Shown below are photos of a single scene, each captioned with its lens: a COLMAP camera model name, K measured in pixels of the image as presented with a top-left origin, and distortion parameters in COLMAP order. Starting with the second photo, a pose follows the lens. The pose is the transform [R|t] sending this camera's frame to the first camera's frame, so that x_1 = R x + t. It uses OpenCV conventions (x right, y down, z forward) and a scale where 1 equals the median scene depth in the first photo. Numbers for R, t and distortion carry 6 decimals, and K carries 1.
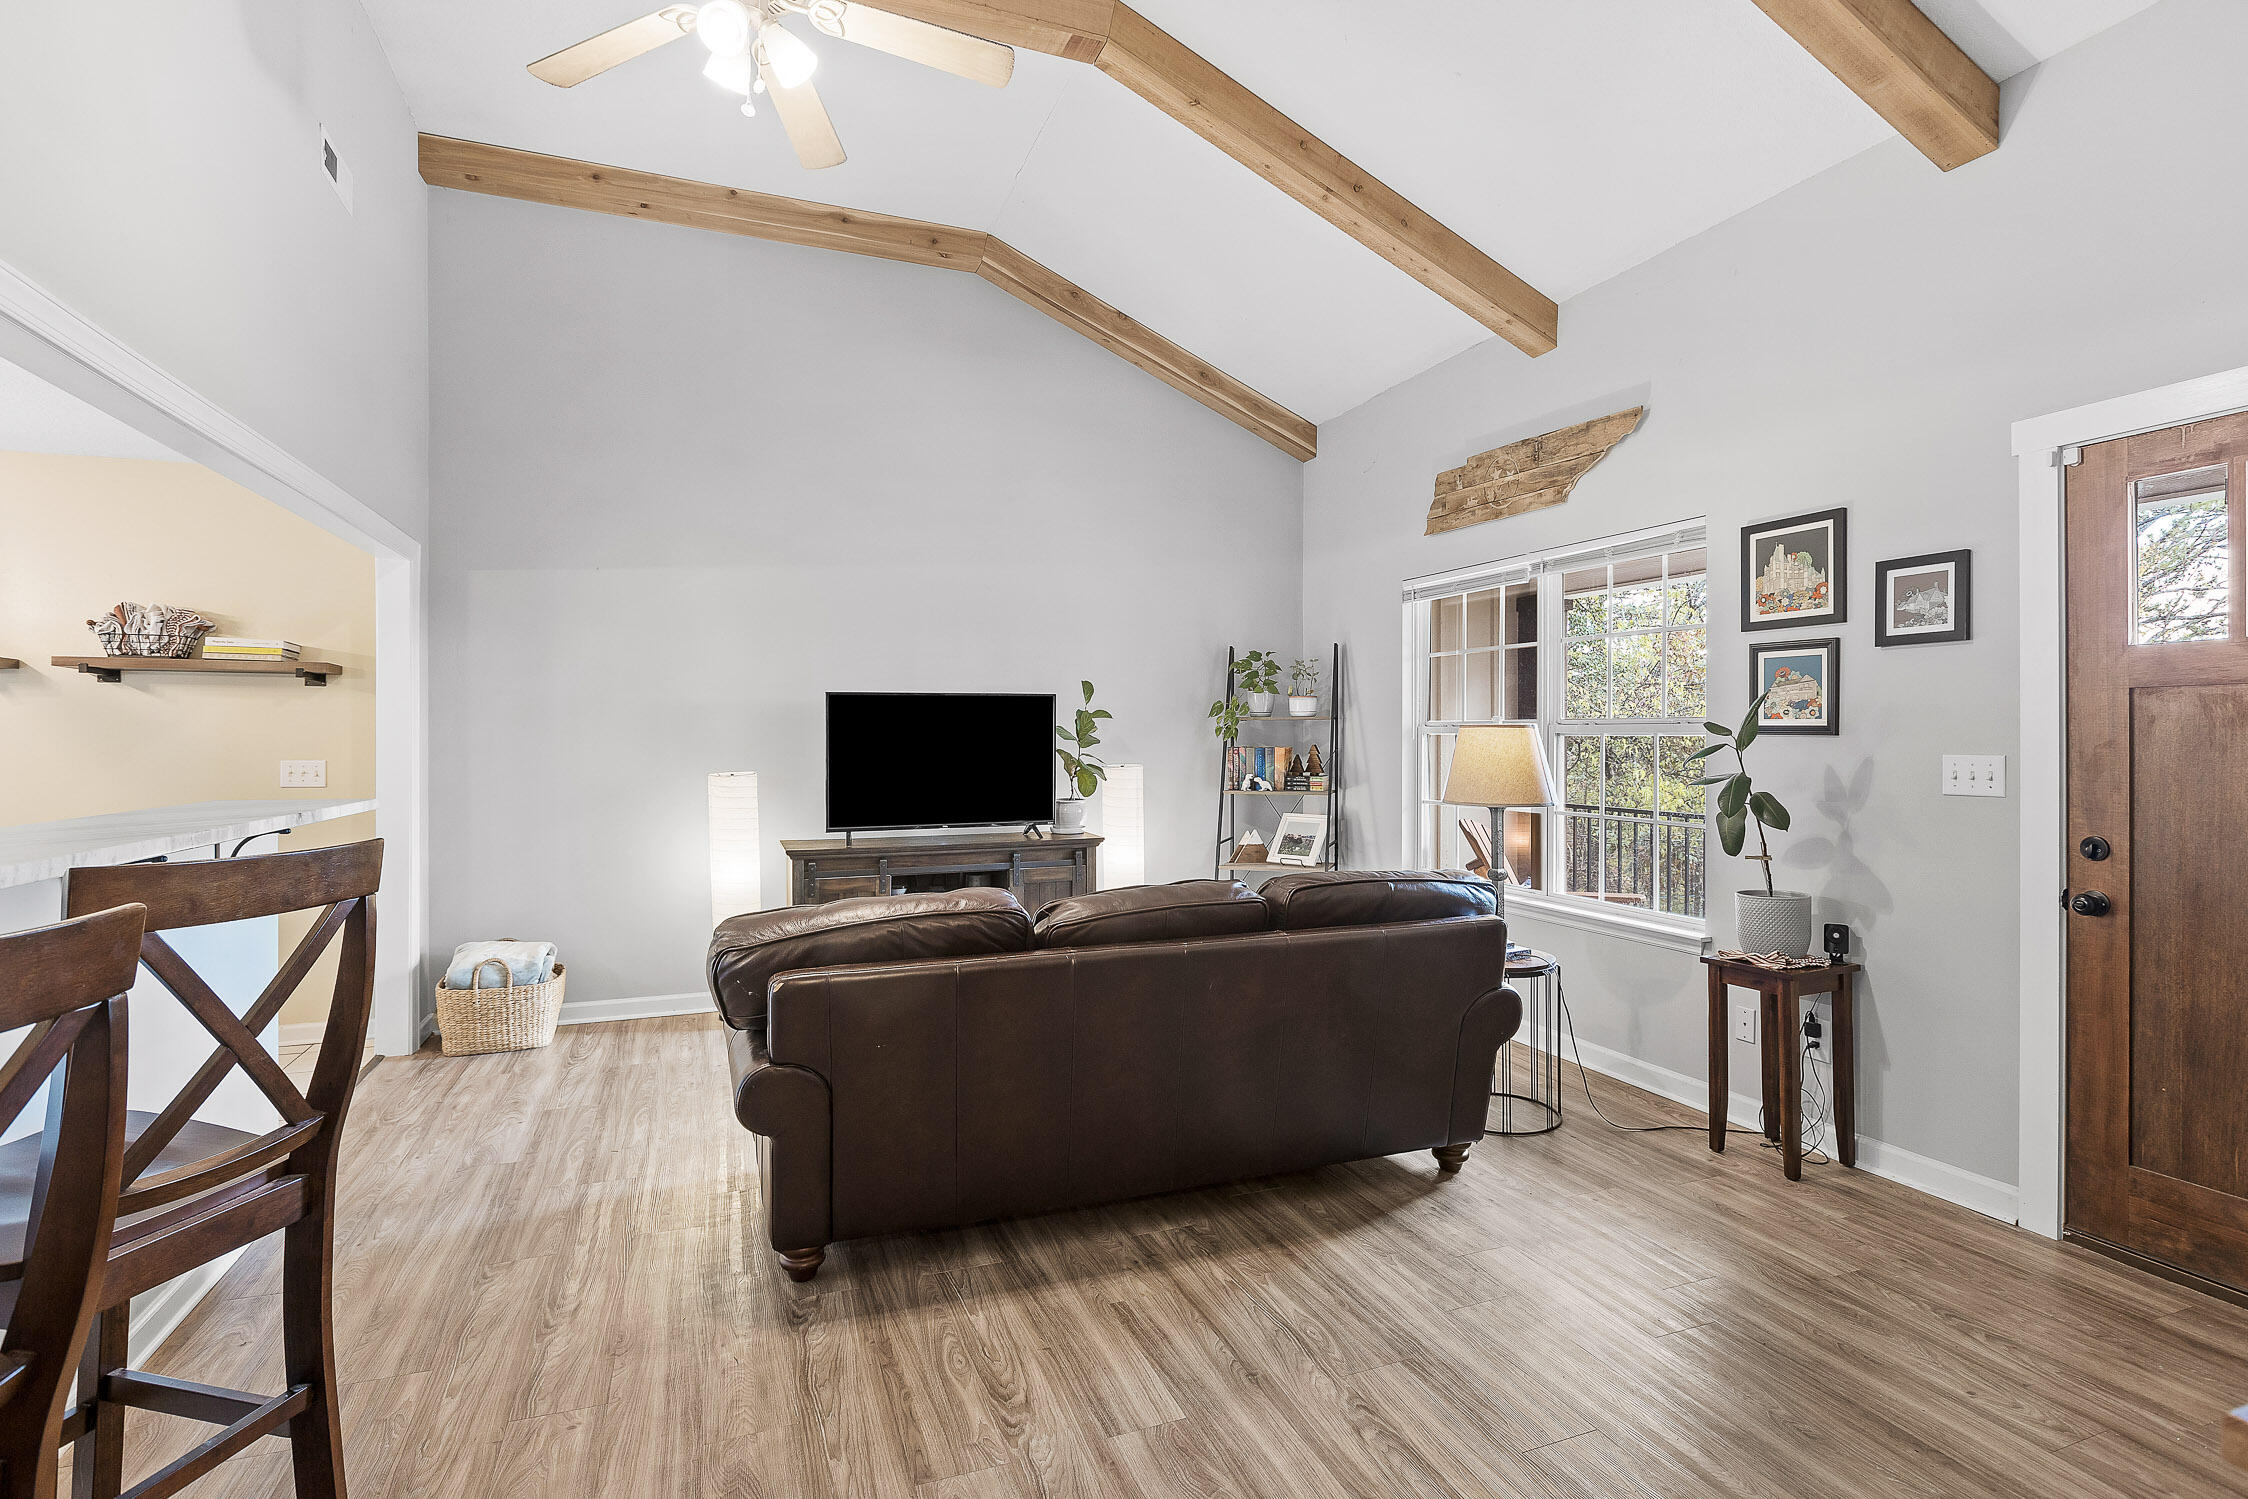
lens RADIAL K [[1103.9, 0, 1122.8], [0, 1103.9, 732.9], [0, 0, 1]] dist [0.002245, -0.000295]
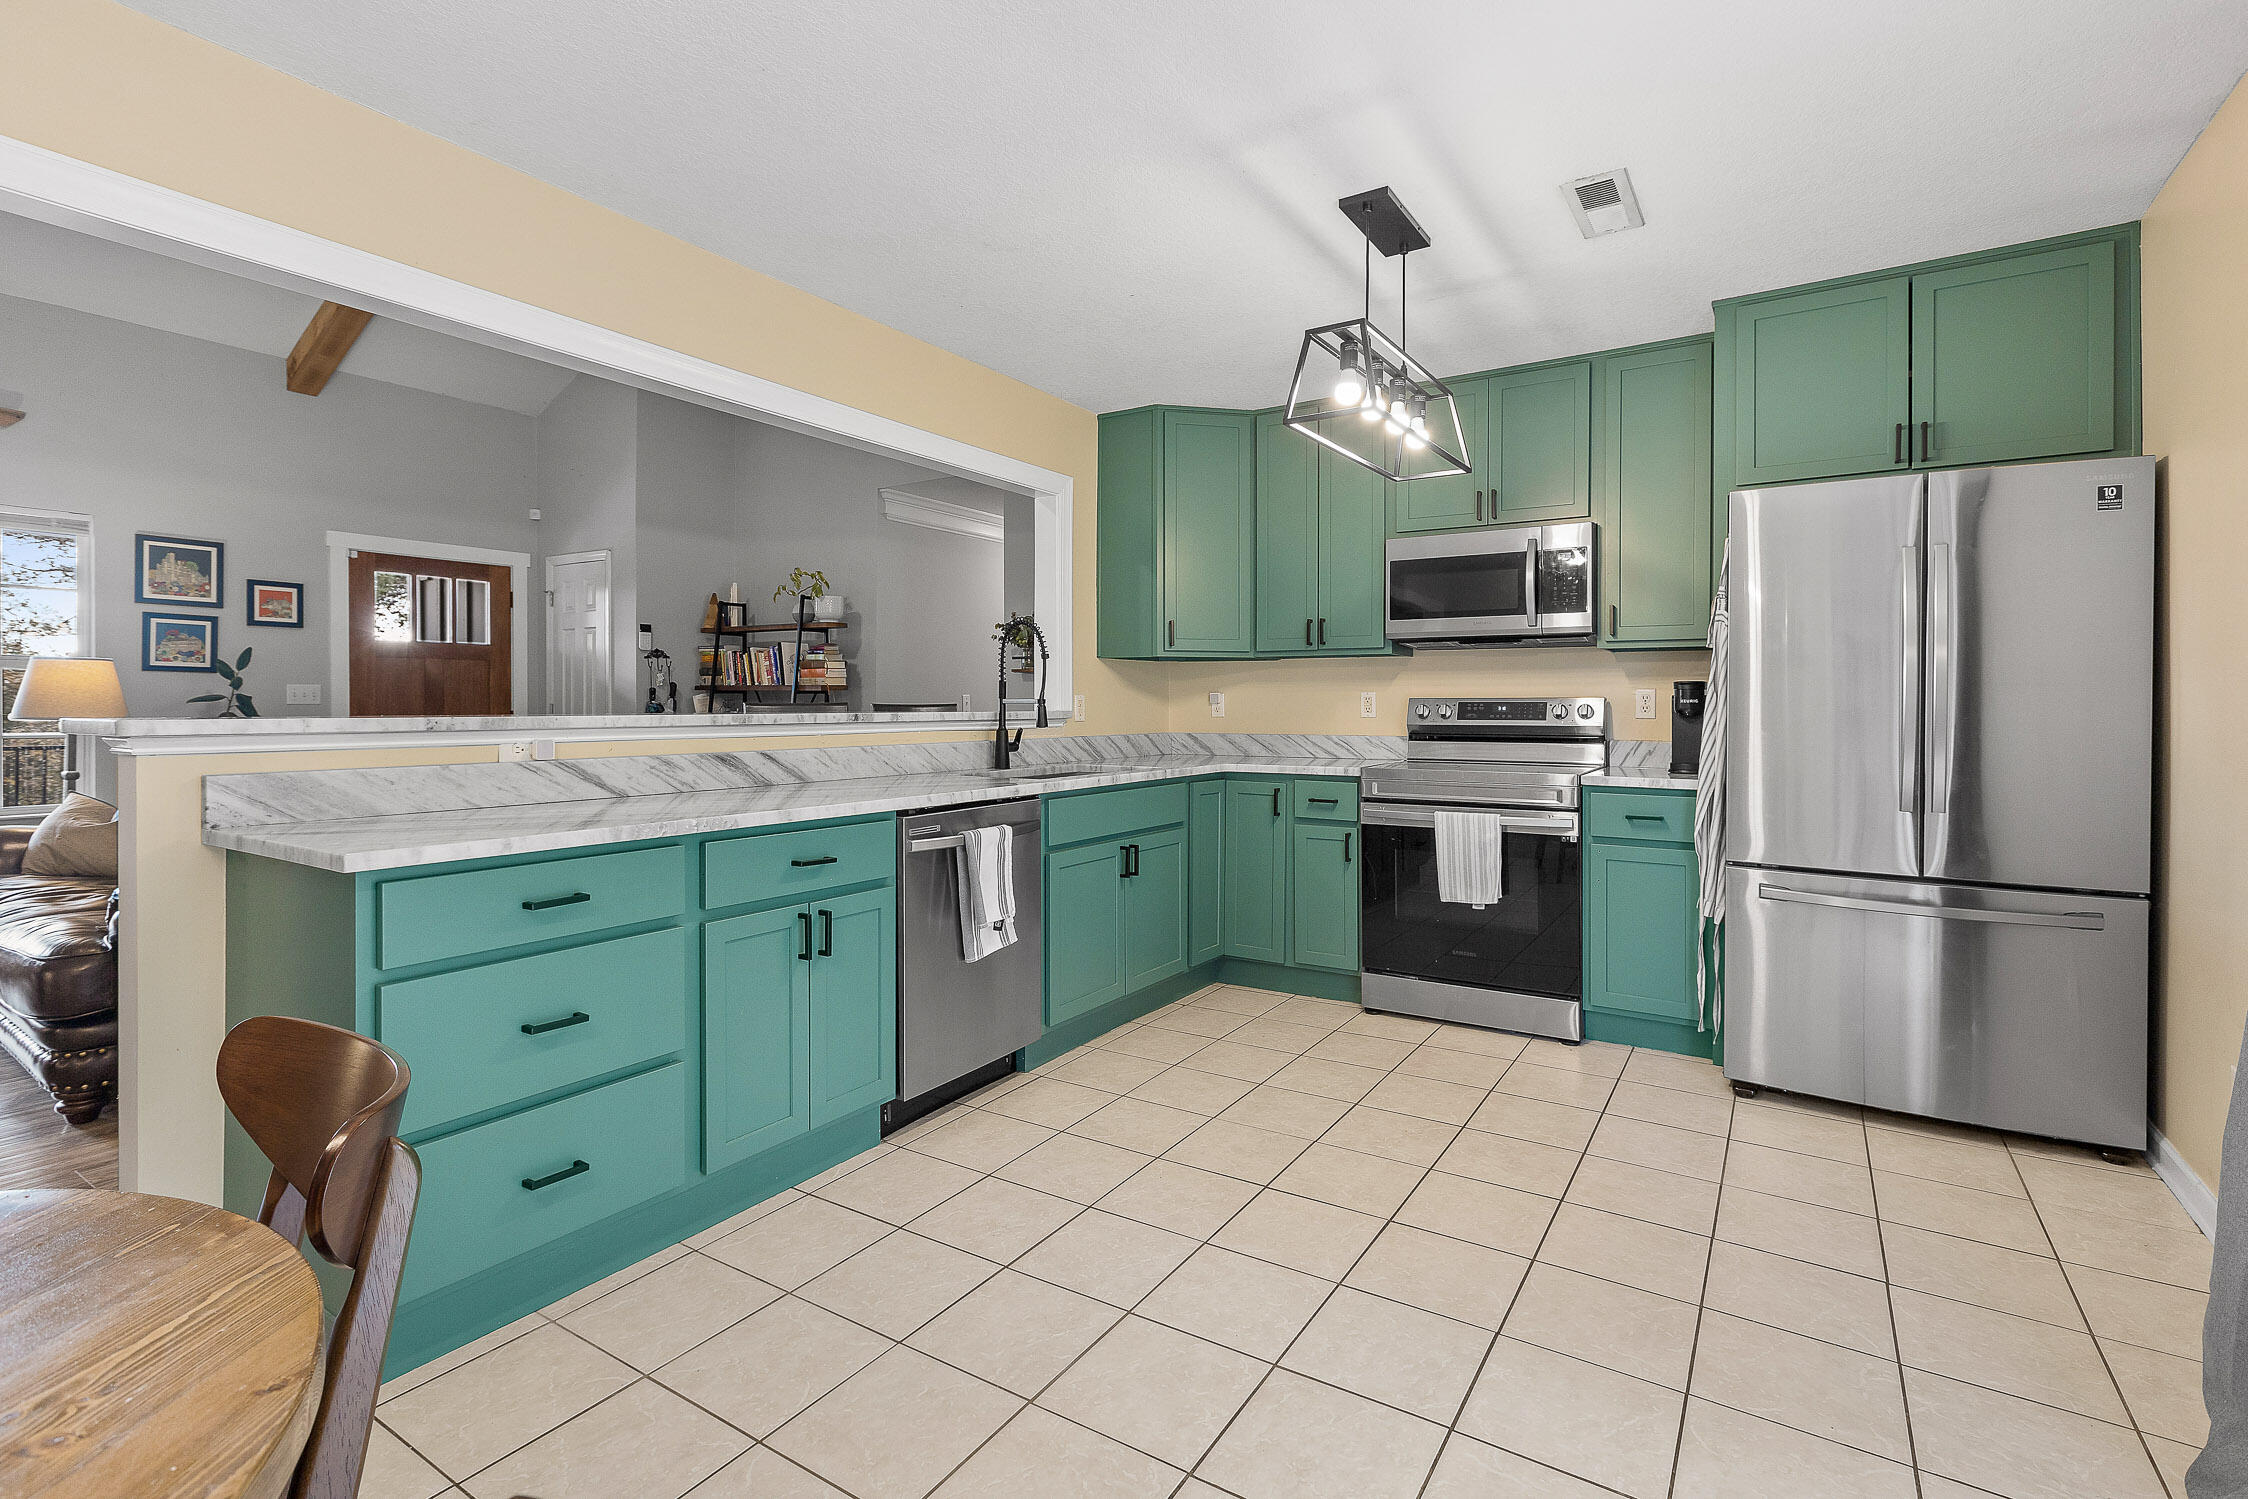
lens RADIAL K [[1029.0, 0, 1127.0], [0, 1029.0, 707.8], [0, 0, 1]] dist [0.001668, -0.002546]
pose [[-0.593114, -0.000383, 0.805119, -1.158246], [-0.001693, 0.999998, -0.000771, 0.042945], [-0.805117, -0.001820, -0.593113, 0.623754]]
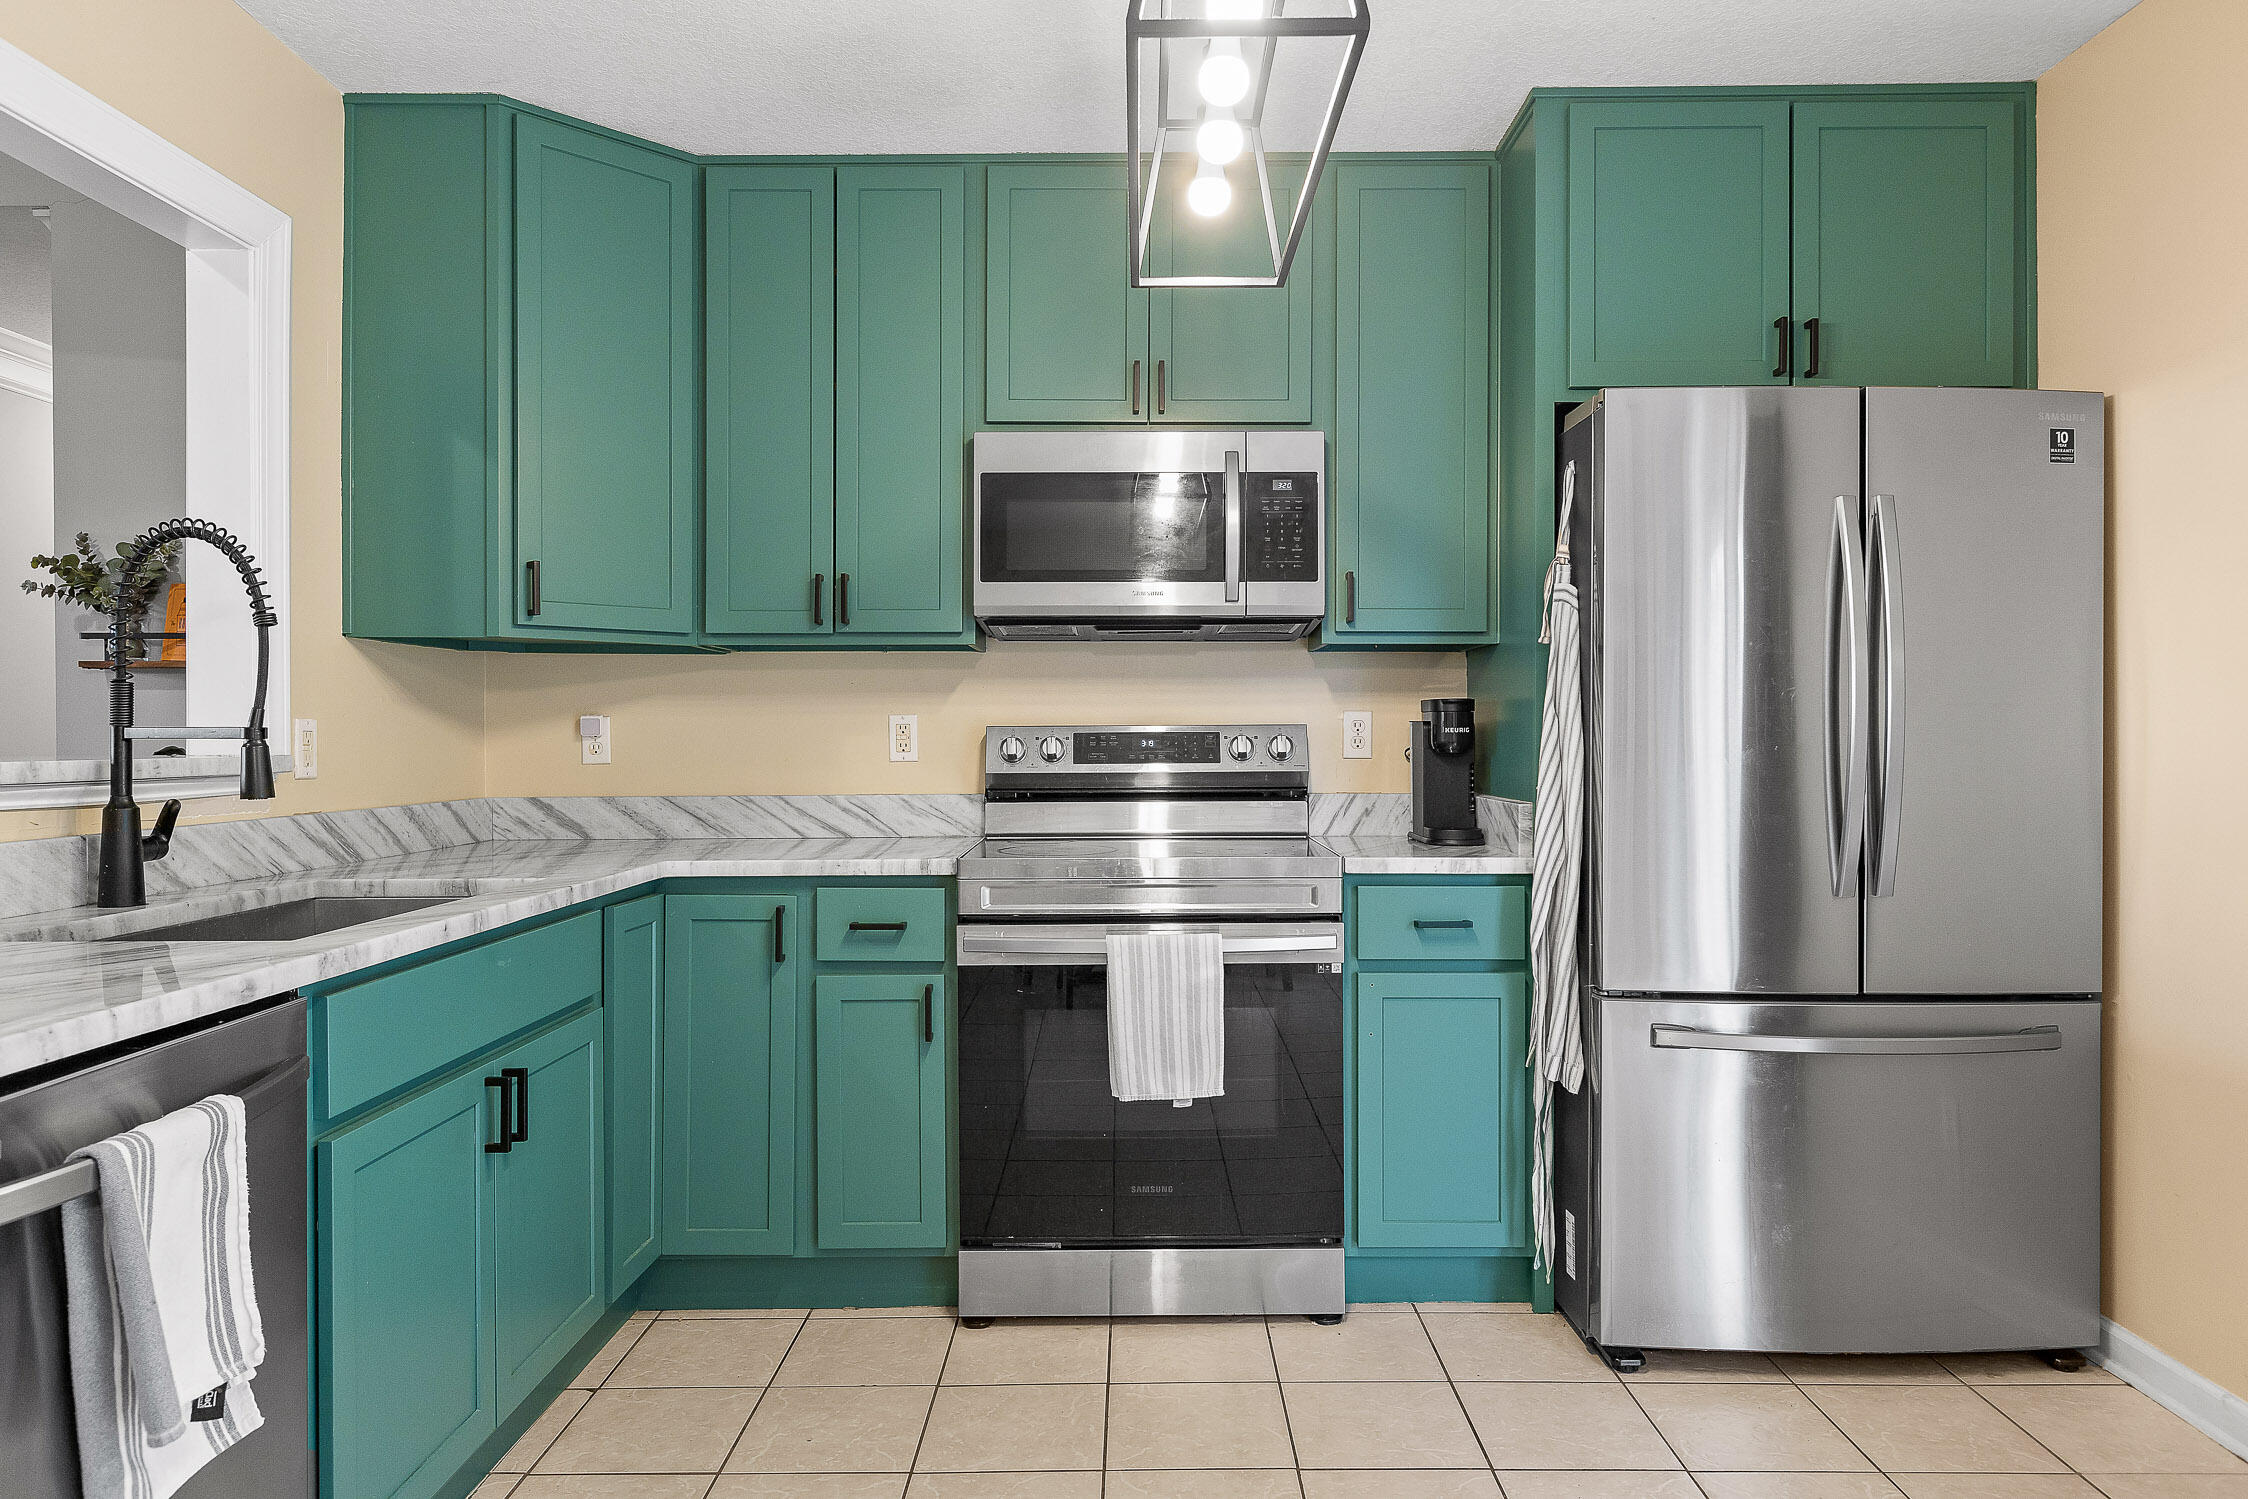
lens RADIAL K [[1437.5, 0, 1111.5], [0, 1437.5, 733.0], [0, 0, 1]] dist [-0.000457, 0.000051]
pose [[-0.931842, 0.006632, 0.362804, -0.870090], [0.004536, 0.999968, -0.006629, 0.041665], [-0.362836, -0.004532, -0.931842, 0.514734]]
